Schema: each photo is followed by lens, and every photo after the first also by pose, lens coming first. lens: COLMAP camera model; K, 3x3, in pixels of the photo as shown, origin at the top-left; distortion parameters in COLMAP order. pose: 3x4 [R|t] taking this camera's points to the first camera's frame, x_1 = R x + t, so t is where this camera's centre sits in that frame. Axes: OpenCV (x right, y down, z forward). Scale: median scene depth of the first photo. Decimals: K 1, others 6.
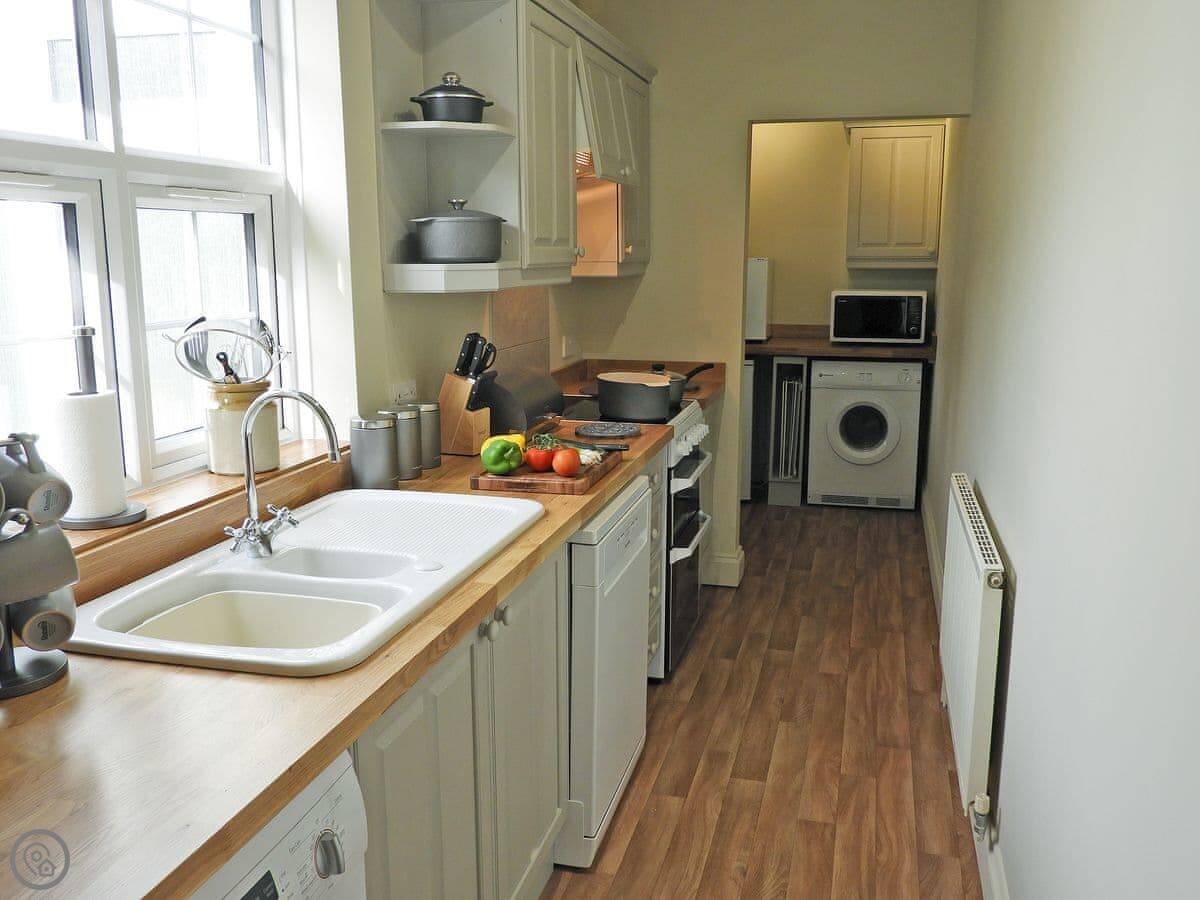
lens RADIAL K [[1044.8, 0, 600.0], [0, 1044.8, 450.0], [0, 0, 1]] dist [-0.001260, 0.000955]
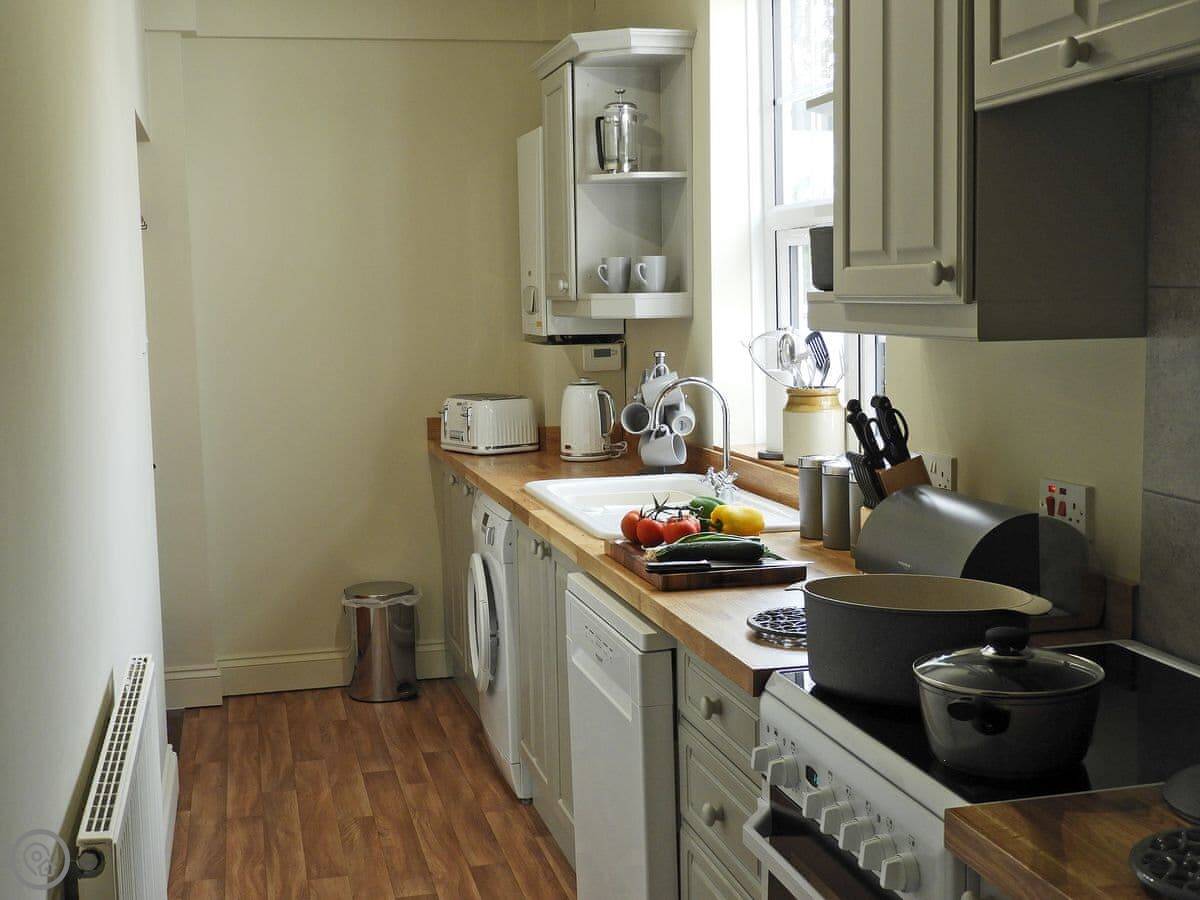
lens RADIAL K [[845.2, 0, 600.0], [0, 845.2, 450.0], [0, 0, 1]] dist [-0.006988, -0.003357]
pose [[-0.791202, 0.120269, -0.599612, 0.427702], [-0.095267, 0.944263, 0.315105, -0.305983], [0.604089, 0.306435, -0.735645, 1.594059]]
